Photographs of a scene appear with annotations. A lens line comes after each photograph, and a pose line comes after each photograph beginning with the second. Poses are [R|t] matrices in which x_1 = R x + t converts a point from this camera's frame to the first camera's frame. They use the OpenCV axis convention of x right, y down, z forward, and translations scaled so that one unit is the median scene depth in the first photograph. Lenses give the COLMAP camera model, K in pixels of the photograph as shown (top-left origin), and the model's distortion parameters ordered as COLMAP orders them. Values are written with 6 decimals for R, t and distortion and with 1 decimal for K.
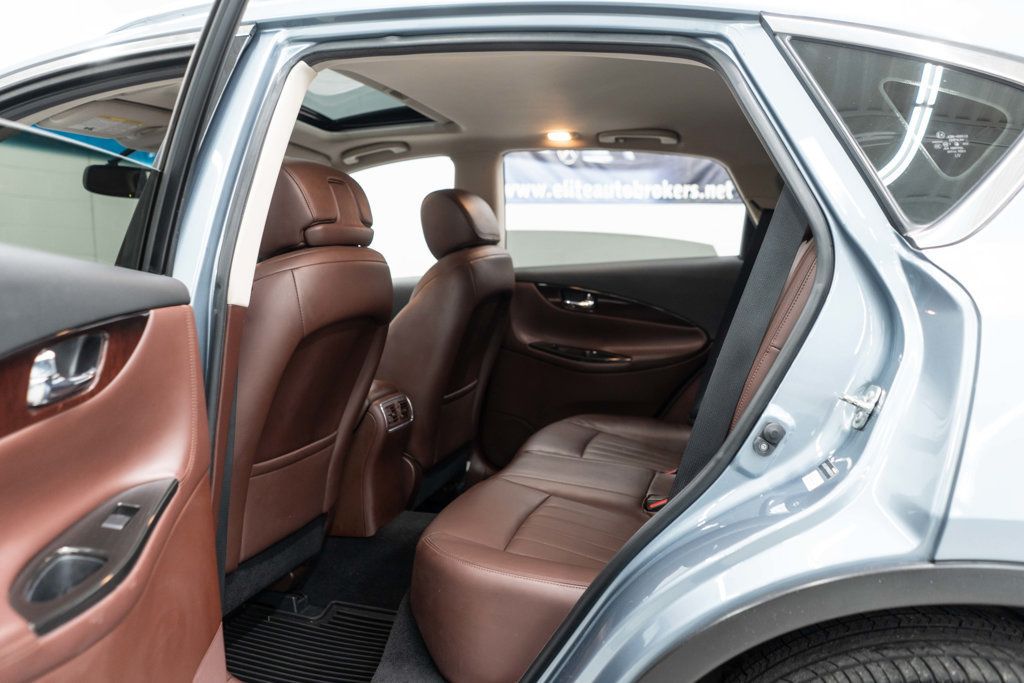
lens RADIAL K [[799.8, 0, 512.0], [0, 799.8, 341.5], [0, 0, 1]] dist [0.001546, 0.003804]
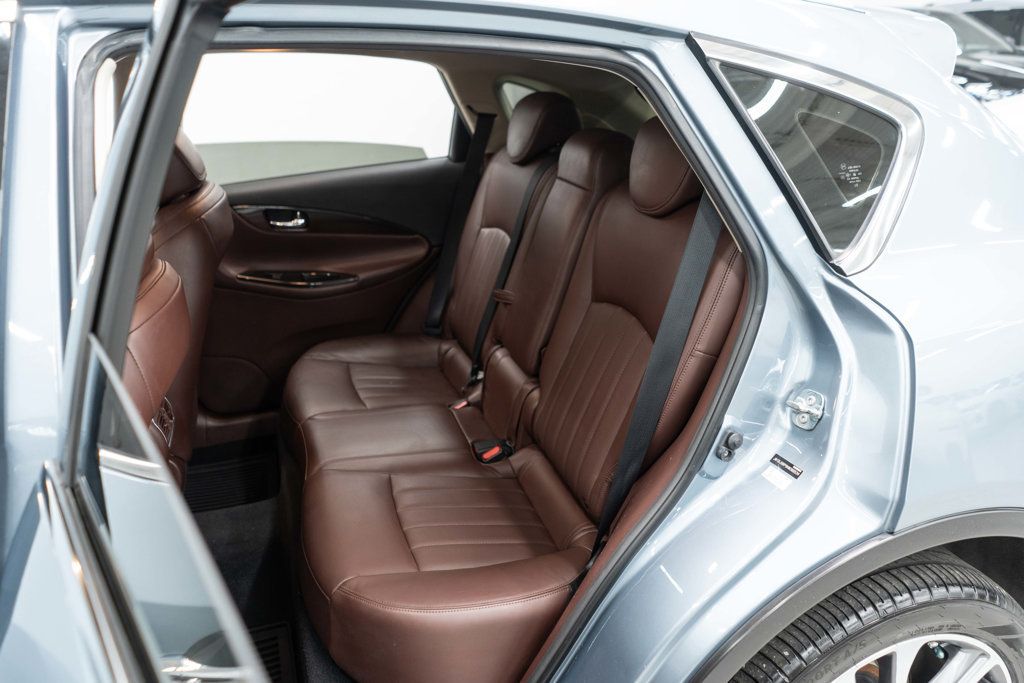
lens RADIAL K [[799.8, 0, 512.0], [0, 799.8, 341.5], [0, 0, 1]] dist [0.001546, 0.003804]
pose [[0.830489, -0.216815, 0.513108, -0.466254], [0.082770, 0.958947, 0.271238, -0.339362], [-0.550852, -0.182790, 0.814340, 0.257674]]
